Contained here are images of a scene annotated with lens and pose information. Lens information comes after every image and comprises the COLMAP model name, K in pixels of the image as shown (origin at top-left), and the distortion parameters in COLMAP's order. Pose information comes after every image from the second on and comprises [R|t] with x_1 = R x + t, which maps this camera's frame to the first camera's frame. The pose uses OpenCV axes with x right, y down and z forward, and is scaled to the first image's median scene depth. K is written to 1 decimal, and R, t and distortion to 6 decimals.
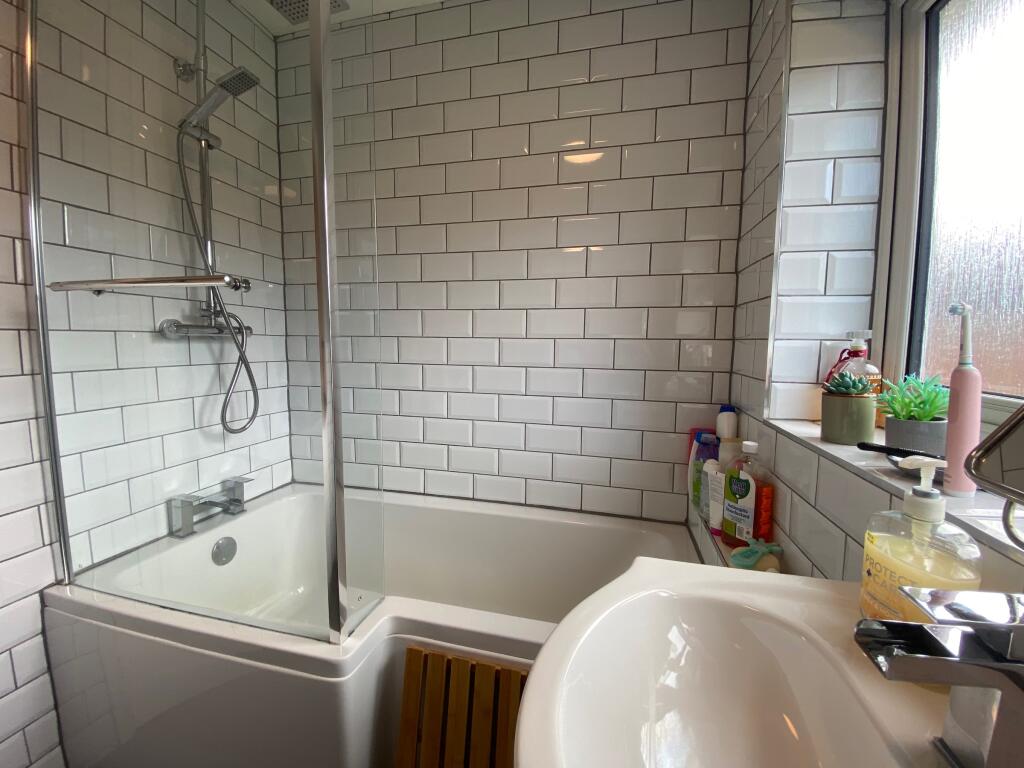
lens RADIAL K [[410.9, 0, 512.0], [0, 410.9, 384.0], [0, 0, 1]] dist [0.001338, -0.012206]
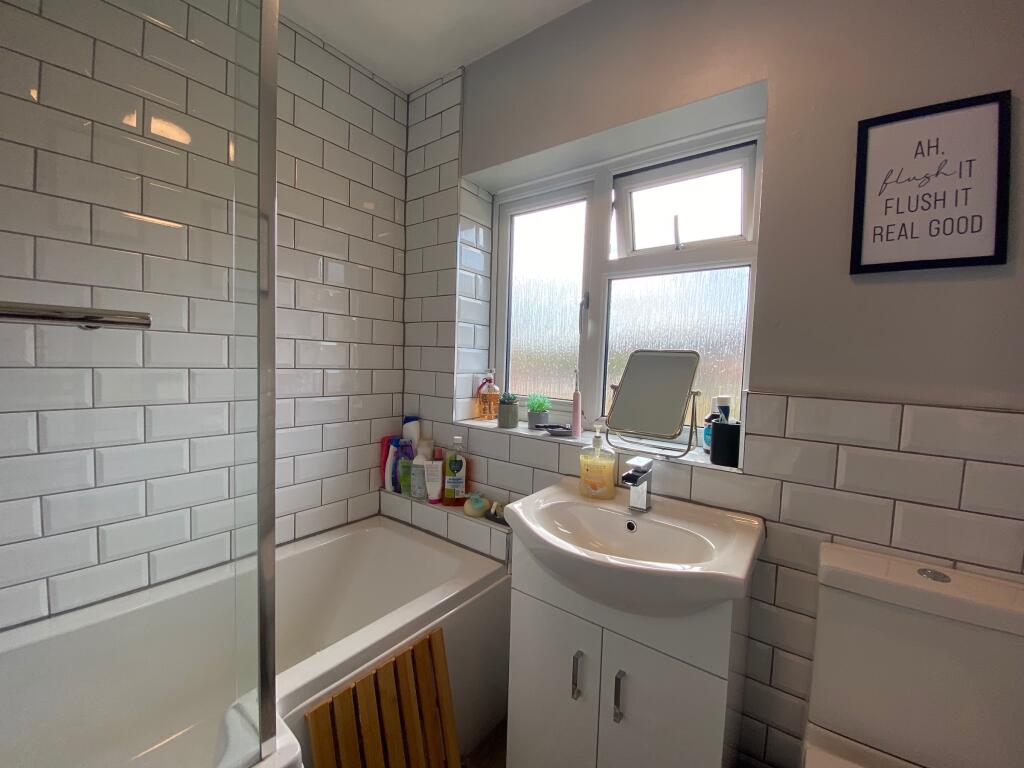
lens RADIAL K [[410.9, 0, 512.0], [0, 410.9, 384.0], [0, 0, 1]] dist [0.001338, -0.012206]
pose [[0.379440, -0.046674, 0.924038, -0.831119], [0.063845, 0.997667, 0.024176, -0.092606], [-0.923011, 0.049822, 0.381535, 0.166817]]
